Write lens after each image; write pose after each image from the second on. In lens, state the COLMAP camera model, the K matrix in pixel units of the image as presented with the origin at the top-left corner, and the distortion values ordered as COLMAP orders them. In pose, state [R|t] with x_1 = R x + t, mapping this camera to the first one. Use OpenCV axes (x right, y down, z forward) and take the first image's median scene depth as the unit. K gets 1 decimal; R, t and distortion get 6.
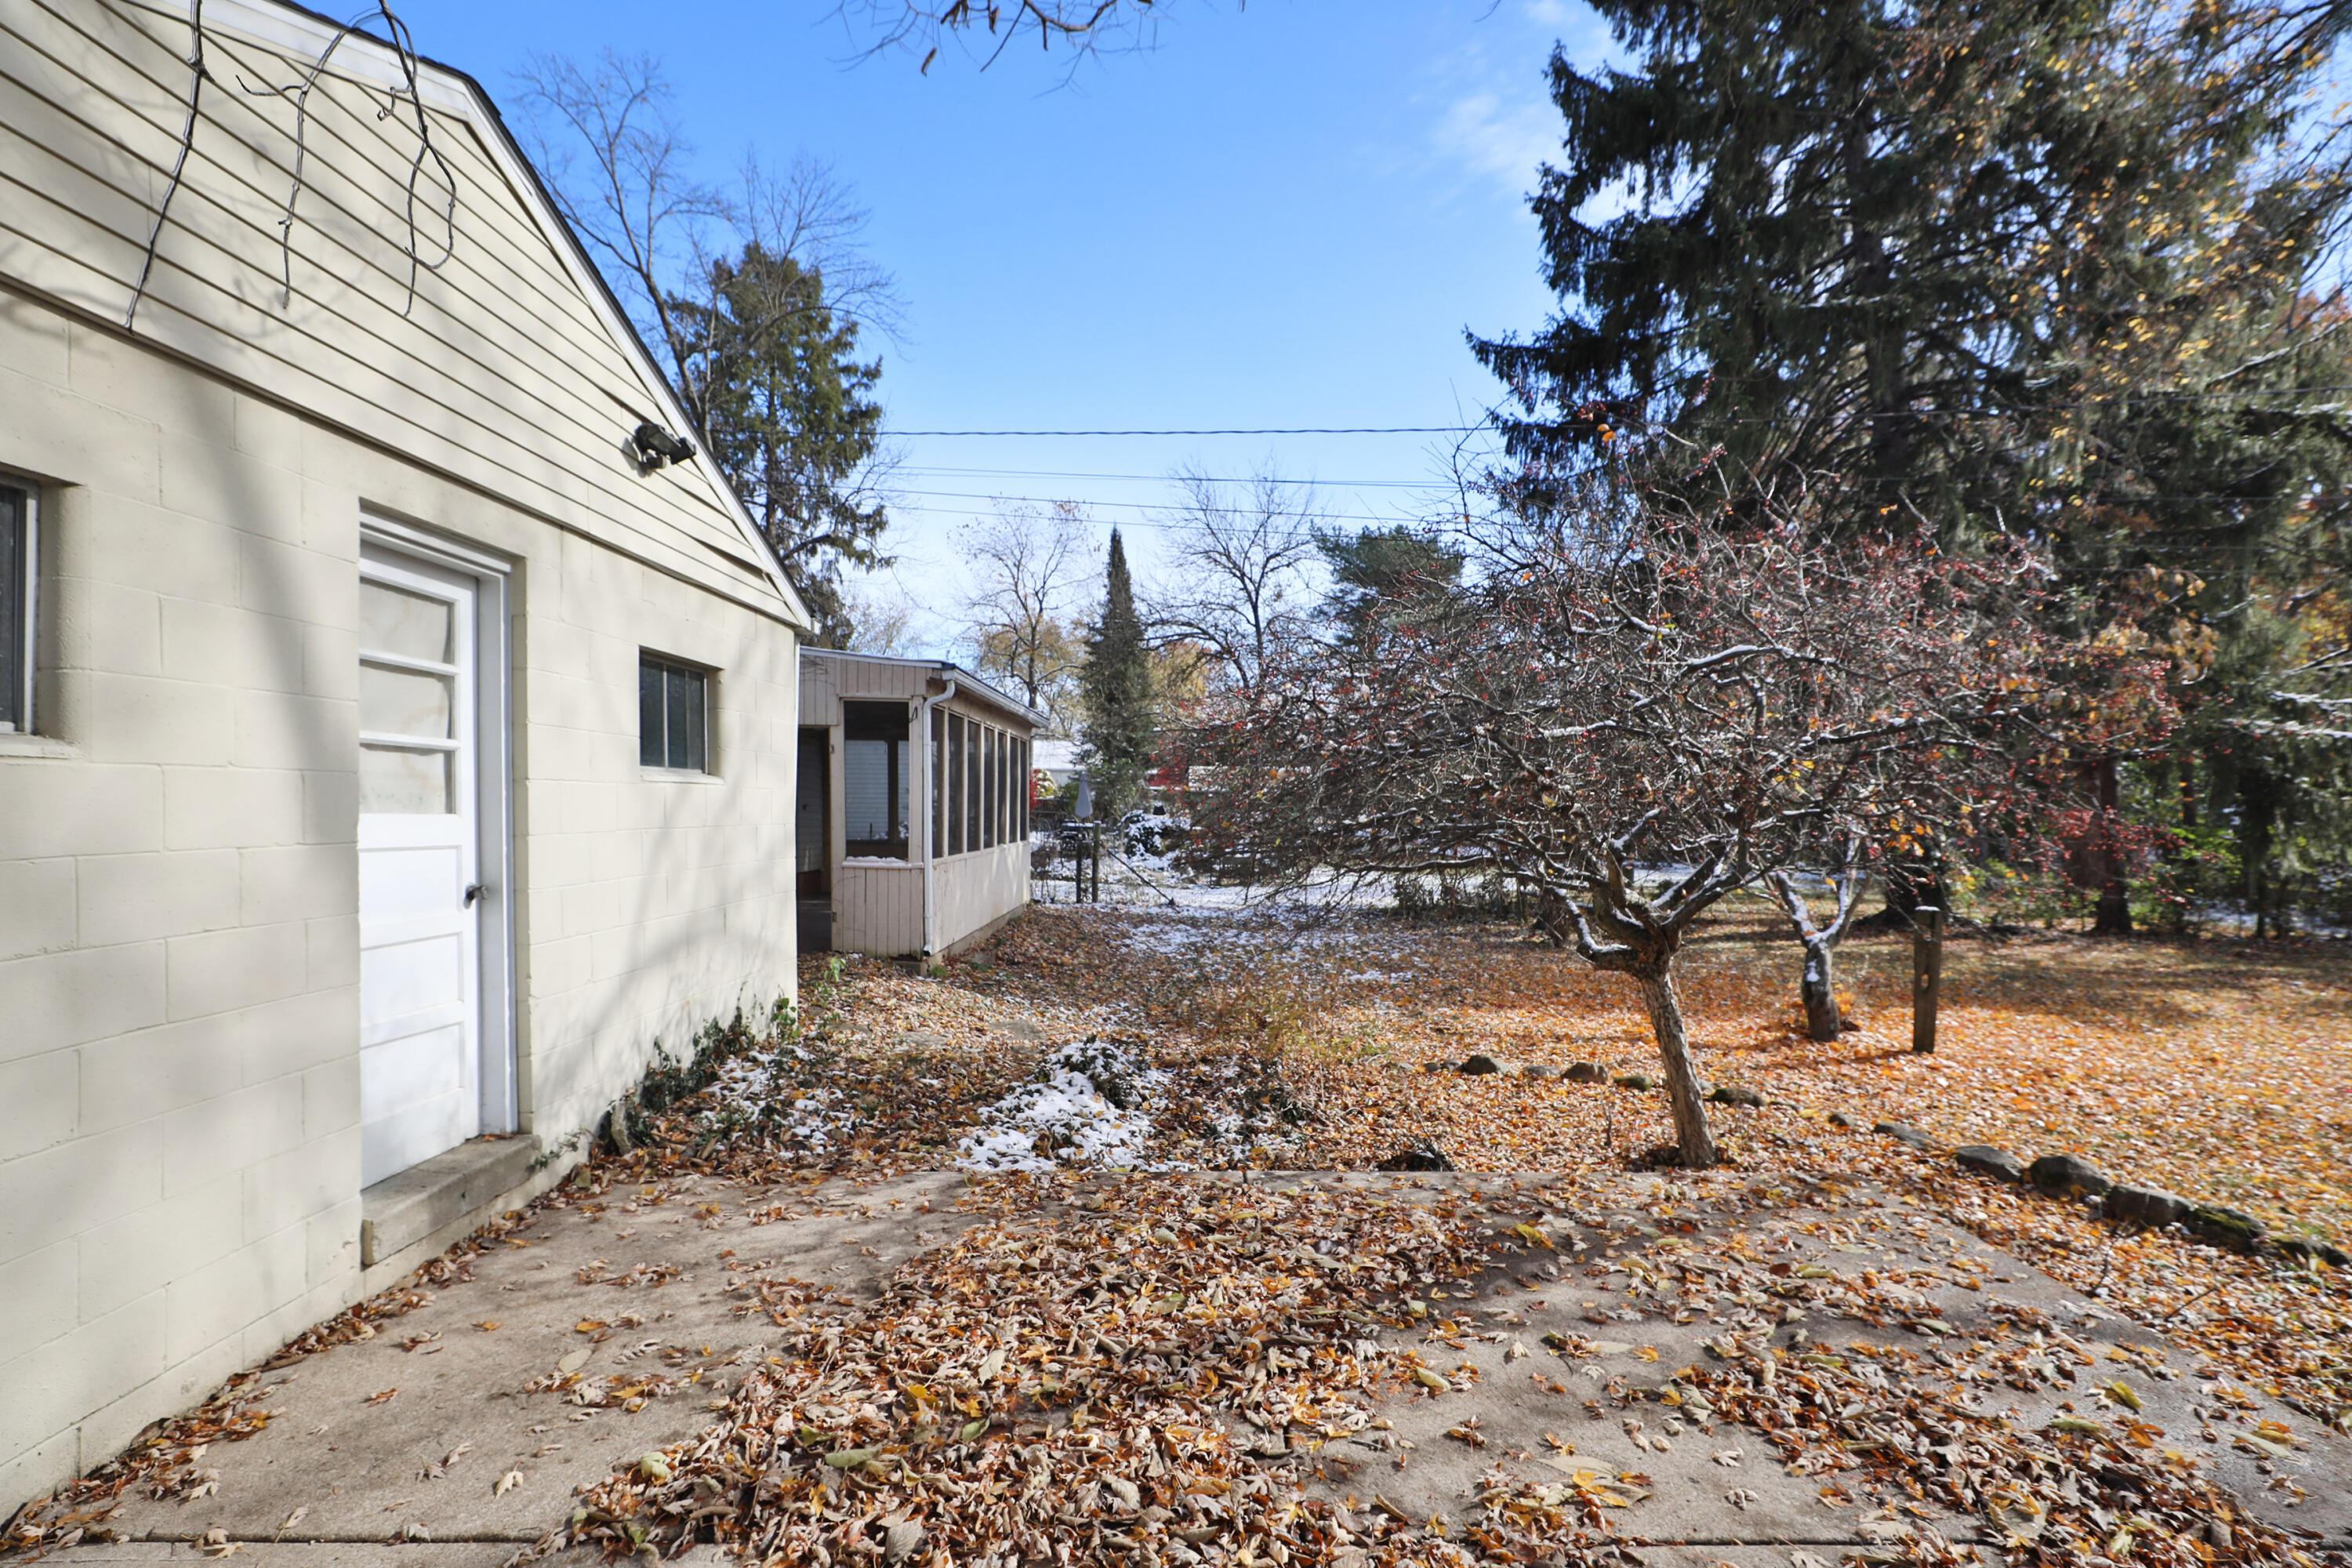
lens RADIAL K [[1105.1, 0, 1176.0], [0, 1105.1, 784.0], [0, 0, 1]] dist [0.000360, 0.000123]
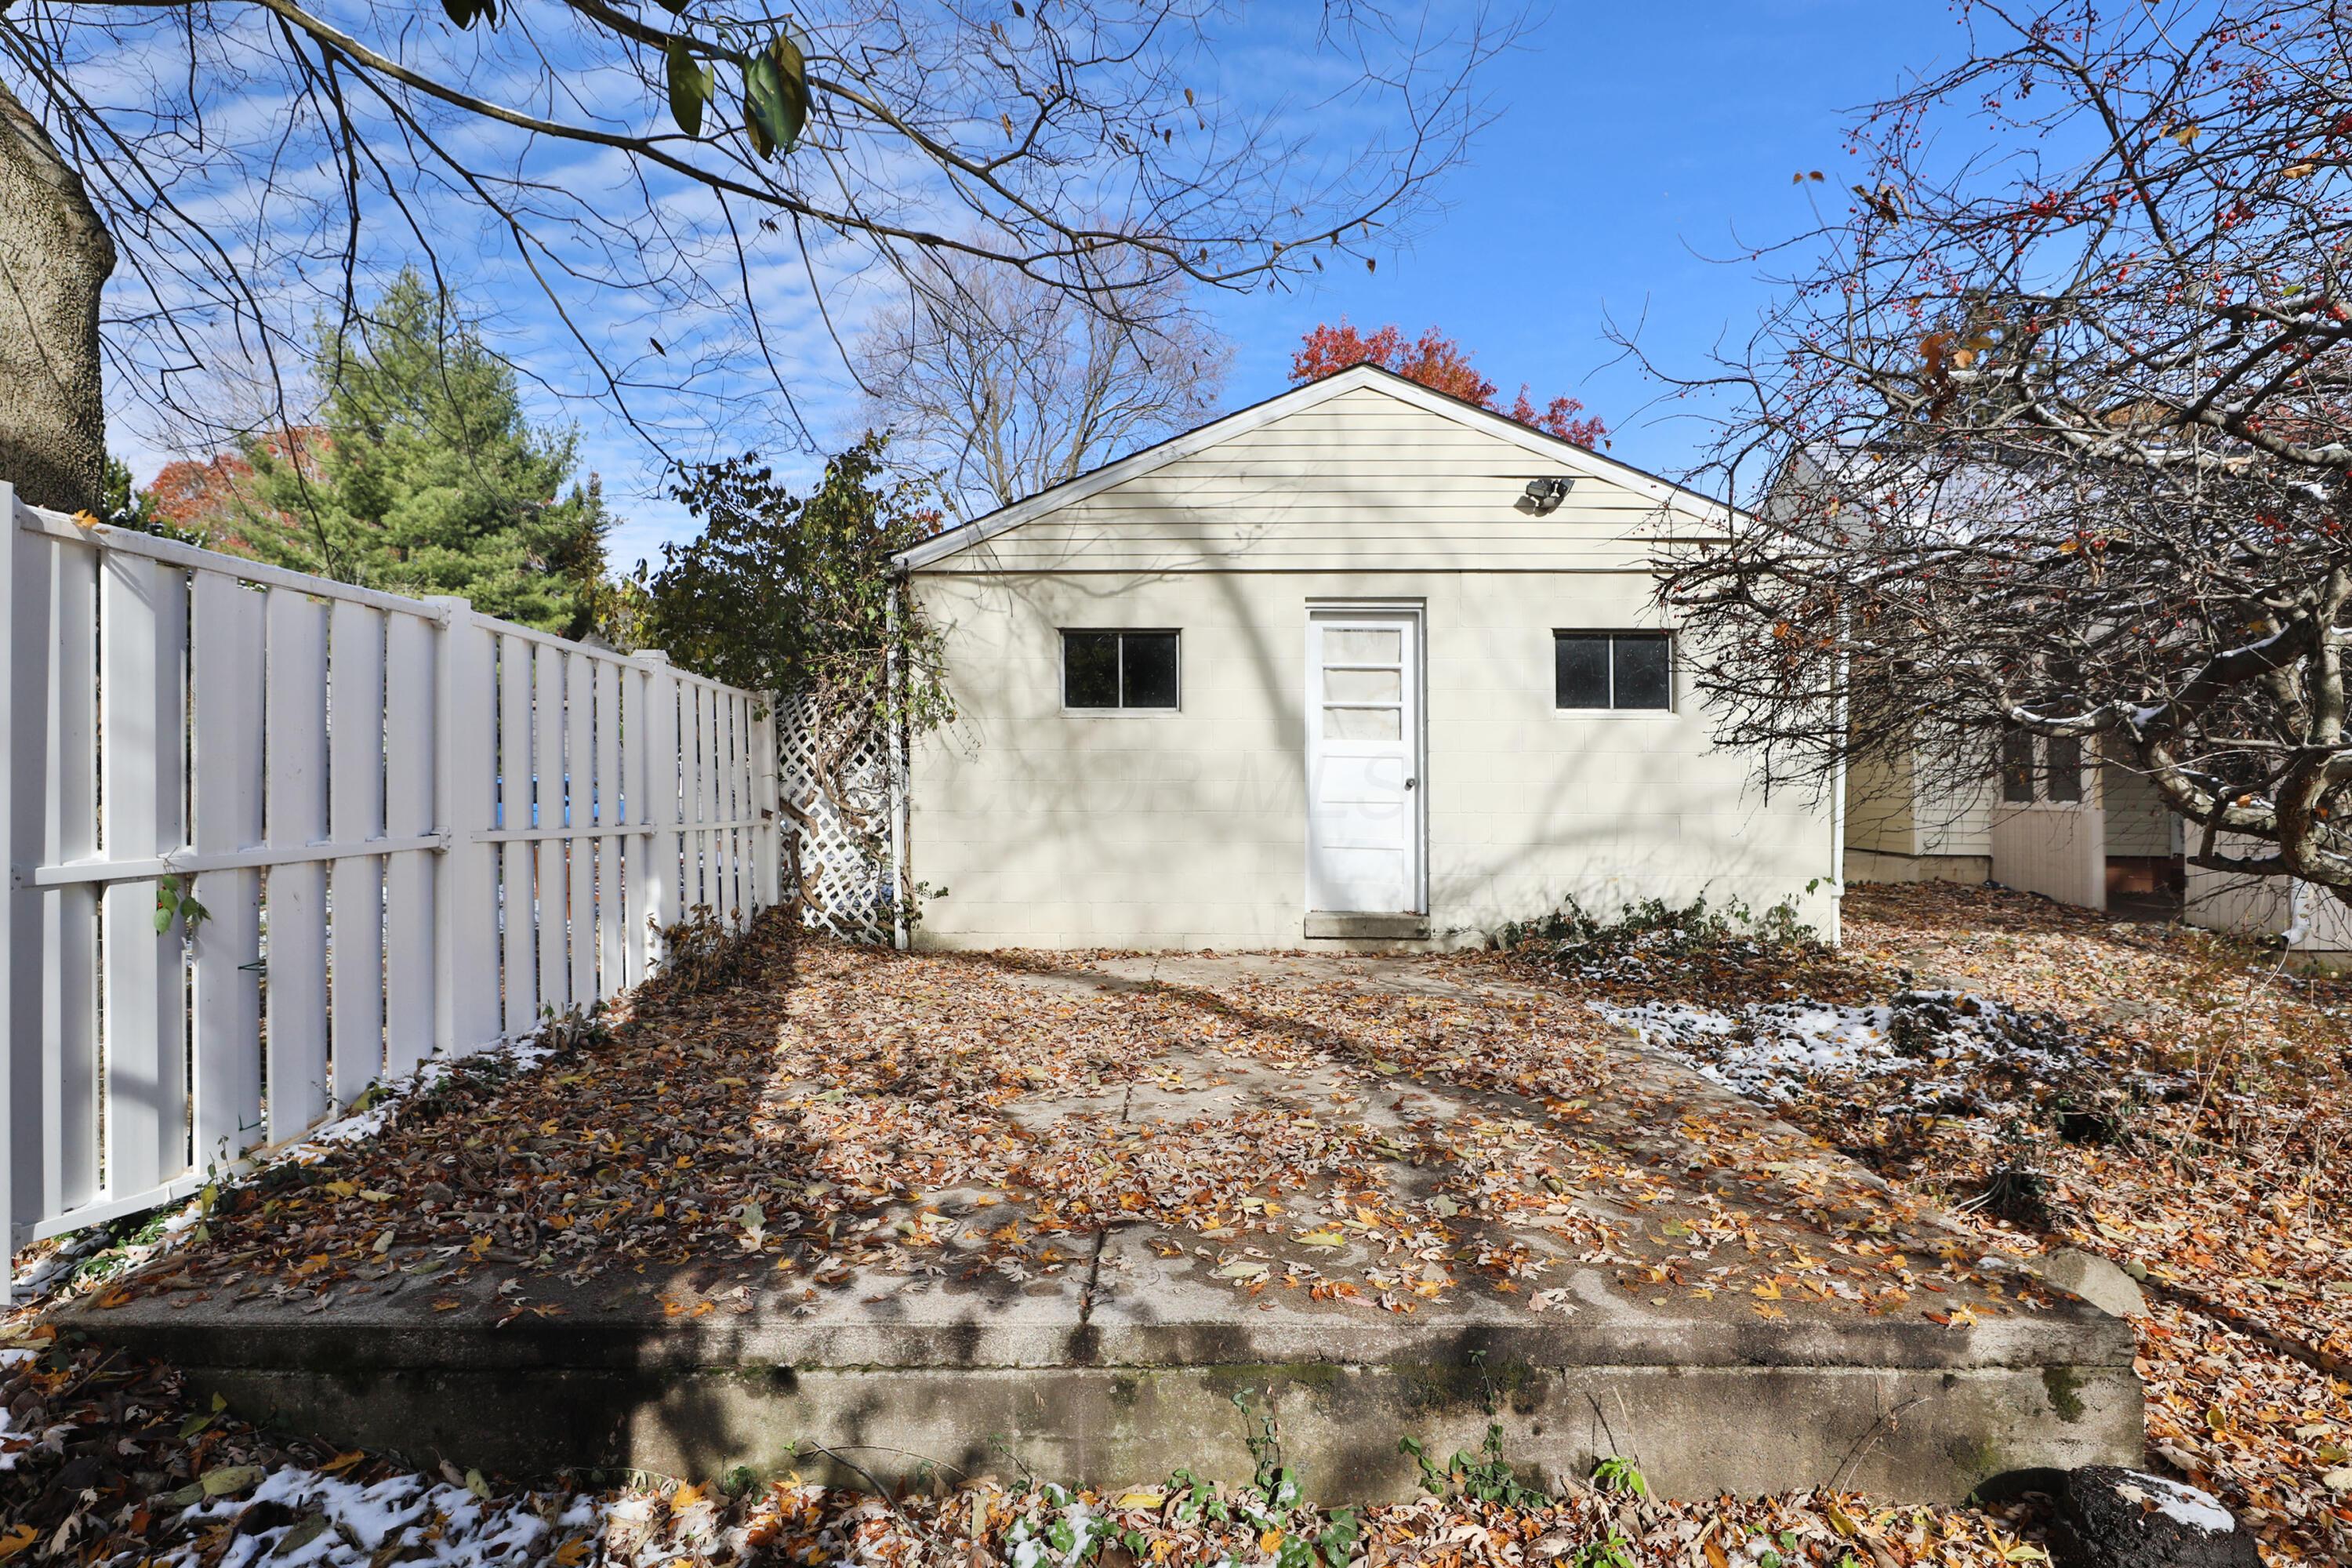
lens RADIAL K [[1317.8, 0, 1176.0], [0, 1317.8, 784.0], [0, 0, 1]] dist [-0.023505, 0.000276]
pose [[-0.032508, -0.001847, -0.999470, 1.582210], [0.015563, 0.999876, -0.002354, 0.098498], [0.999350, -0.015631, -0.032475, 0.674482]]
